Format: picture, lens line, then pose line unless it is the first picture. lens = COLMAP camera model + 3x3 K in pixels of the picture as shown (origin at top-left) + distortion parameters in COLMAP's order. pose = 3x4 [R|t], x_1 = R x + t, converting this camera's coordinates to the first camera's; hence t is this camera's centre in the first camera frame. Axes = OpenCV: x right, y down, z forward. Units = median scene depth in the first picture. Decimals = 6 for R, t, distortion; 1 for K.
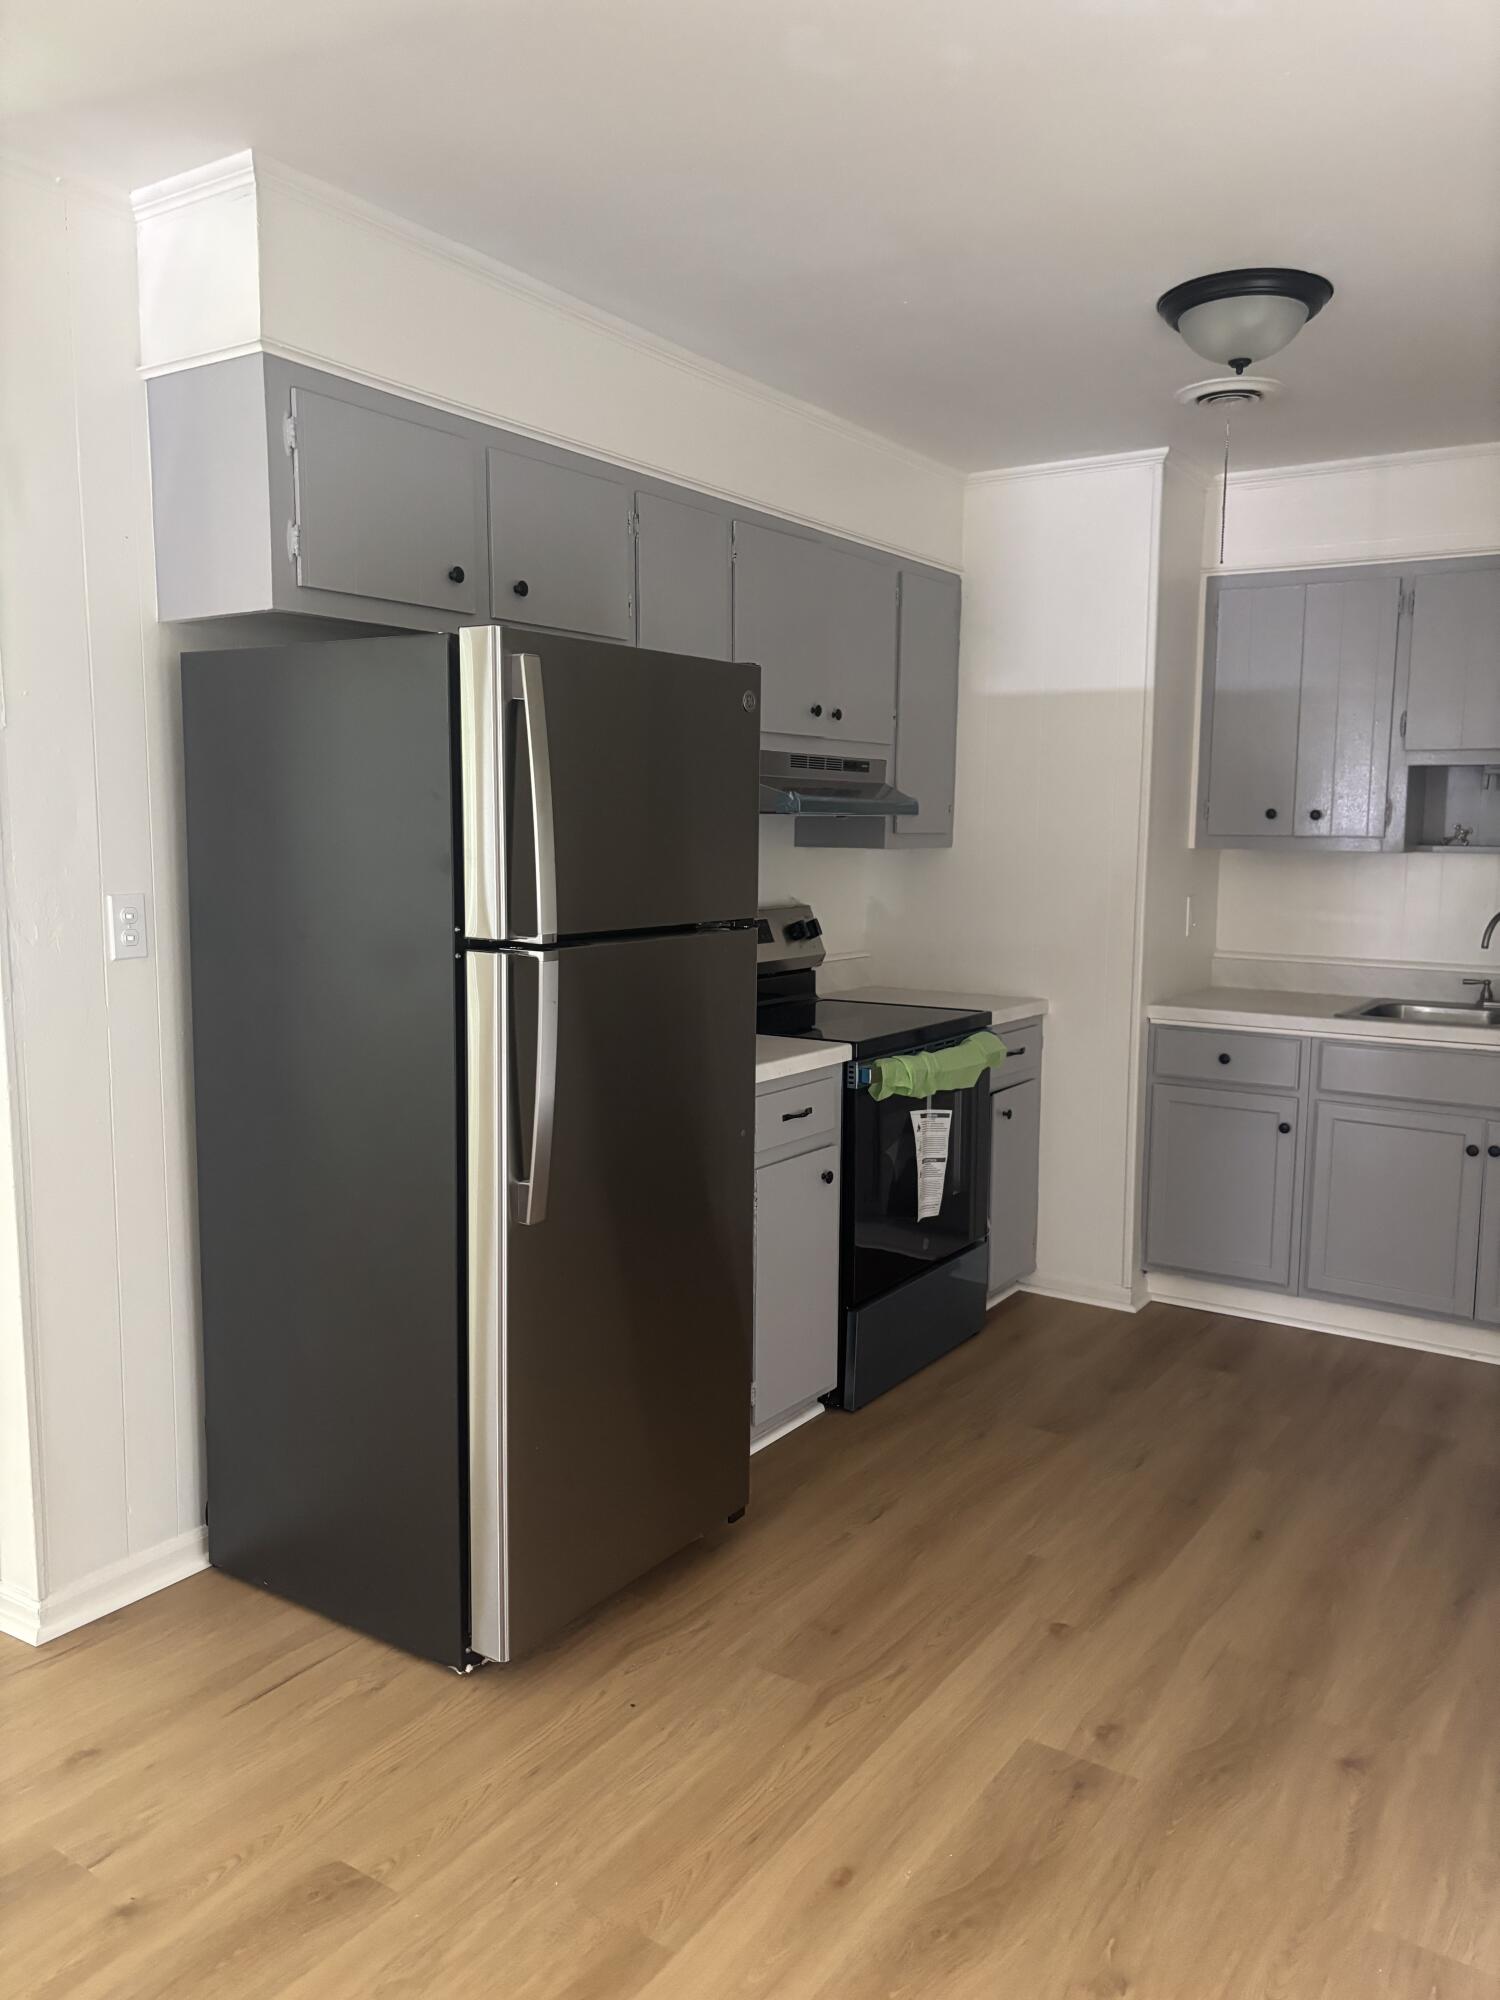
lens RADIAL K [[1517.0, 0, 745.1], [0, 1517.0, 988.6], [0, 0, 1]] dist [0.055202, -0.062735]
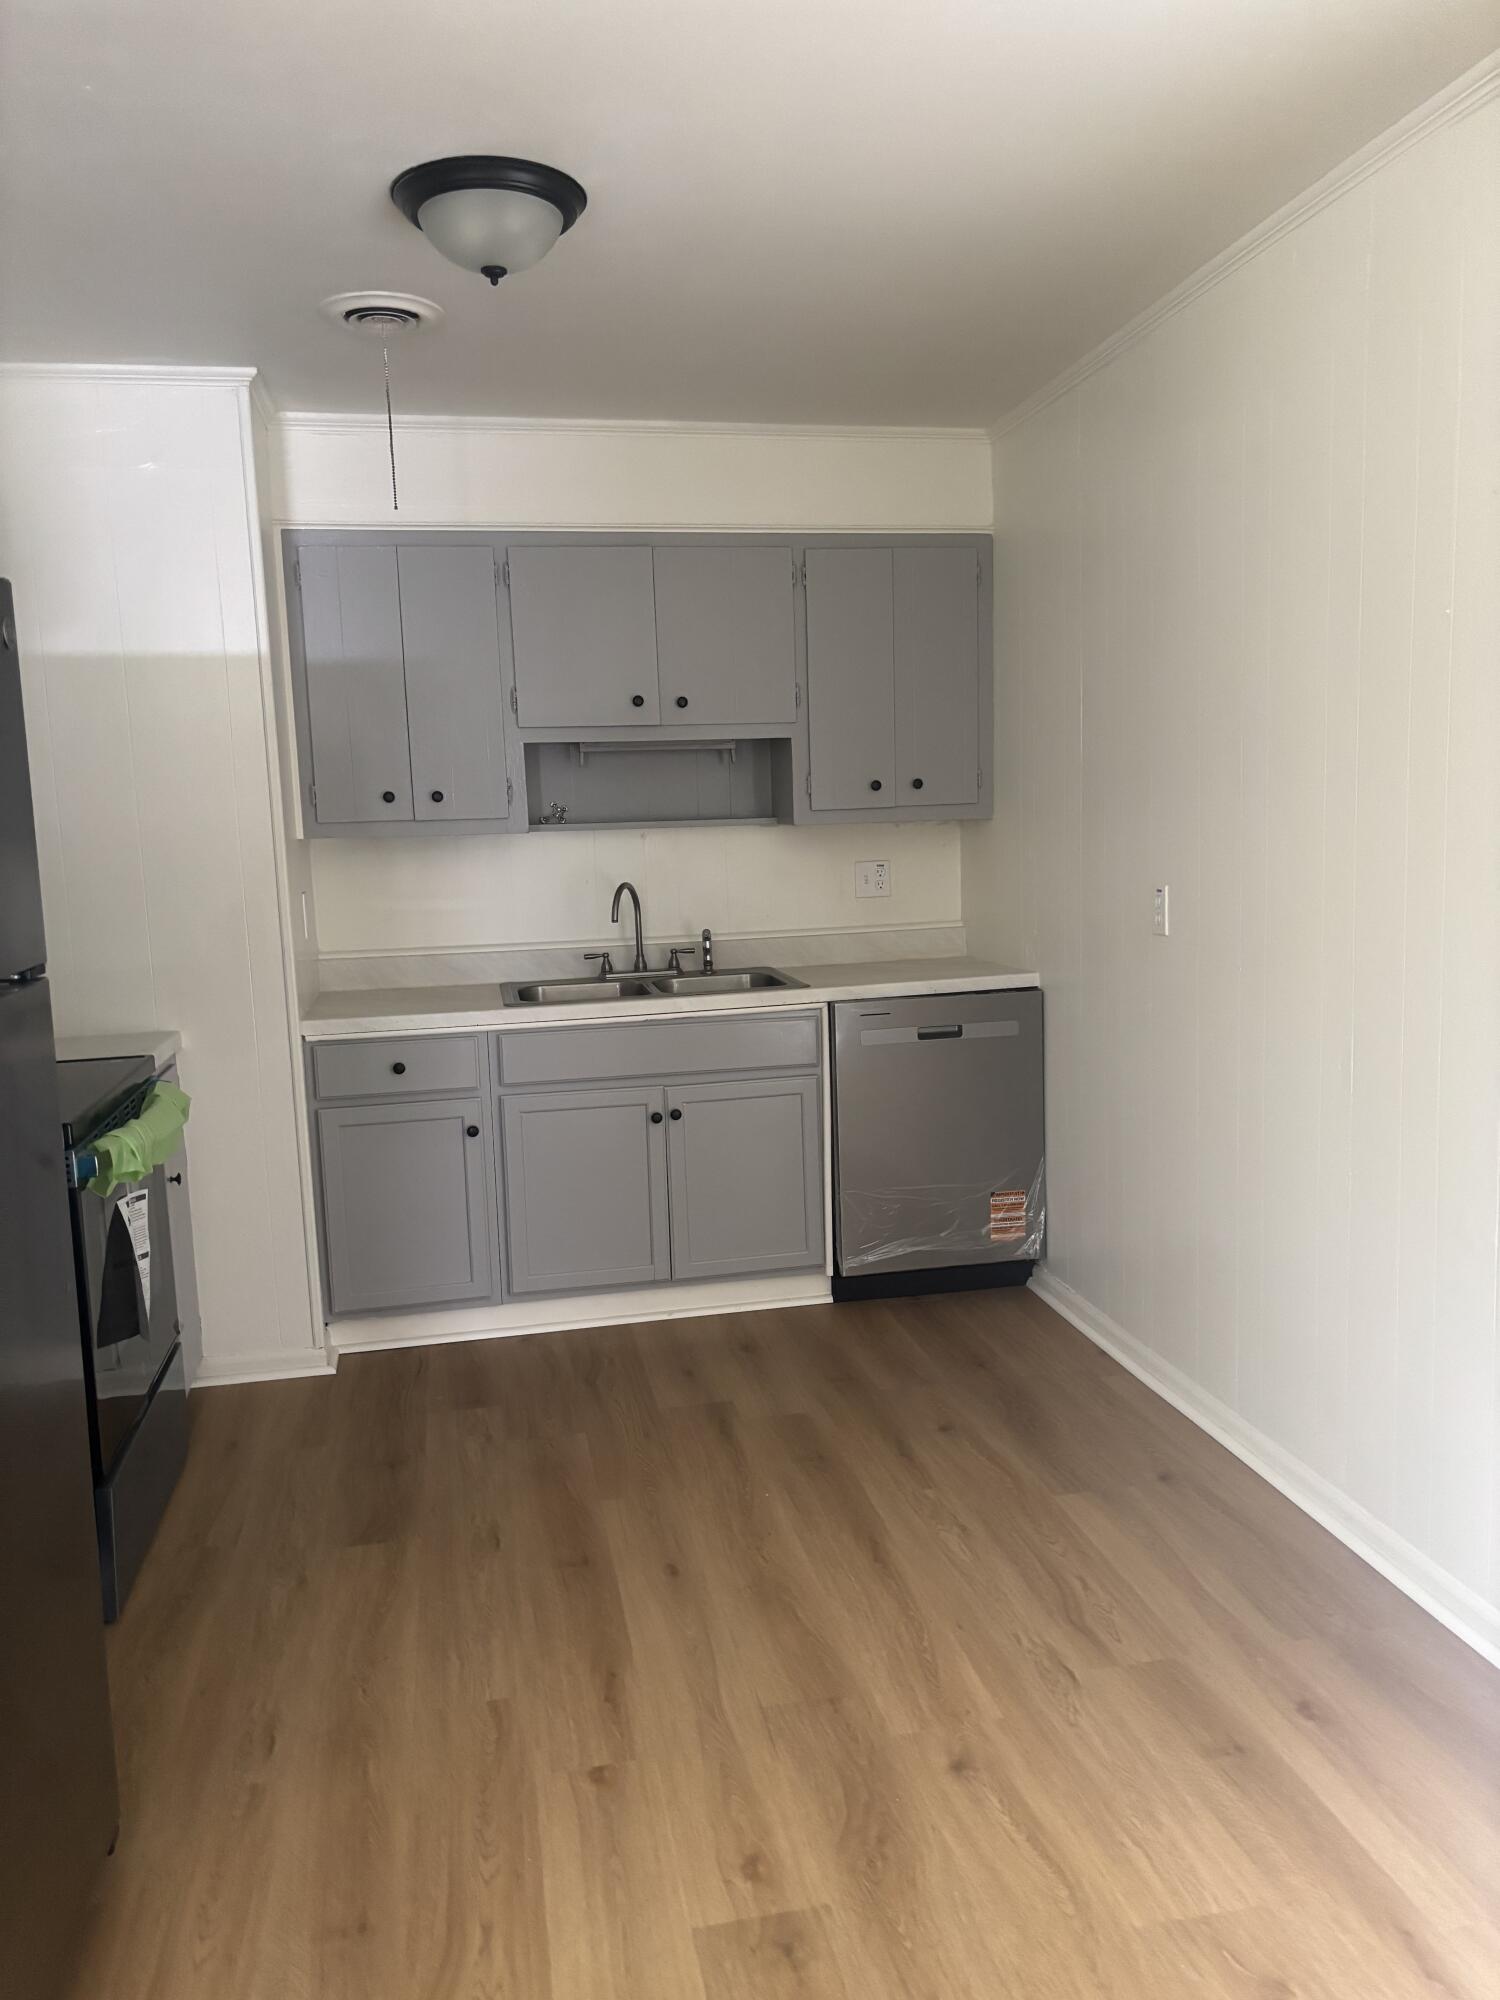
lens RADIAL K [[1517.0, 0, 756.3], [0, 1517.0, 998.7], [0, 0, 1]] dist [0.055202, -0.062735]
pose [[0.706667, -0.123402, 0.696702, -0.210922], [0.119518, 0.991343, 0.054362, -0.024622], [-0.697379, 0.044852, 0.715298, 0.271721]]
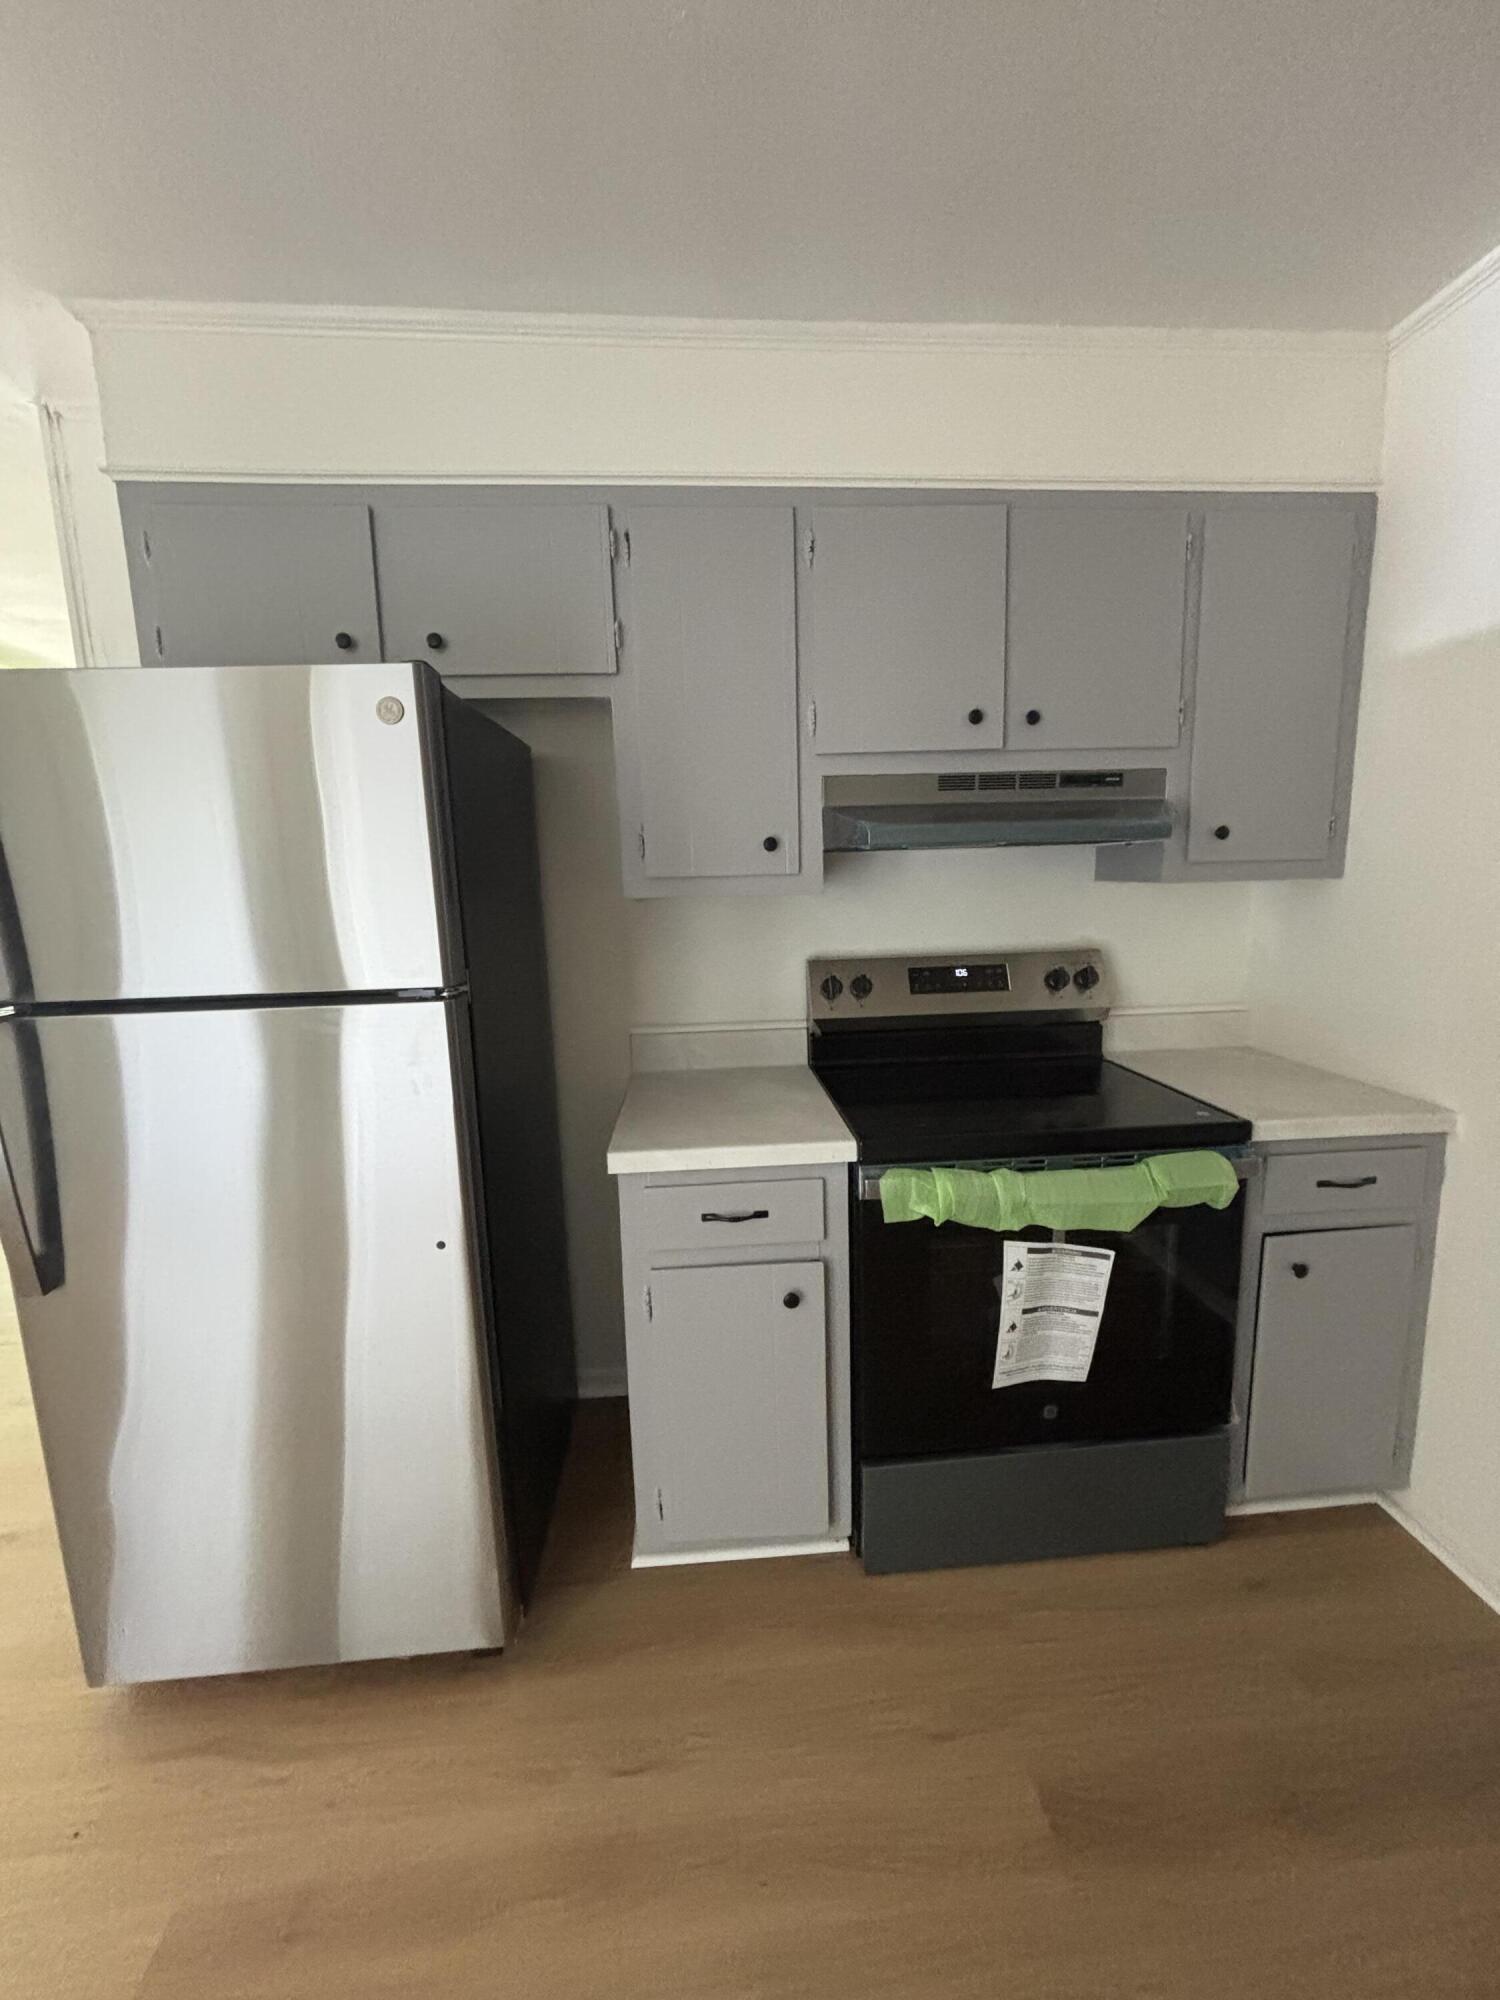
lens RADIAL K [[807.0, 0, 755.0], [0, 807.0, 990.5], [0, 0, 1]] dist [-0.001081, -0.000307]
pose [[0.621096, 0.093407, -0.778148, 0.382322], [-0.057400, 0.995627, 0.073698, -0.073832], [0.781629, -0.001107, 0.623742, 0.759169]]
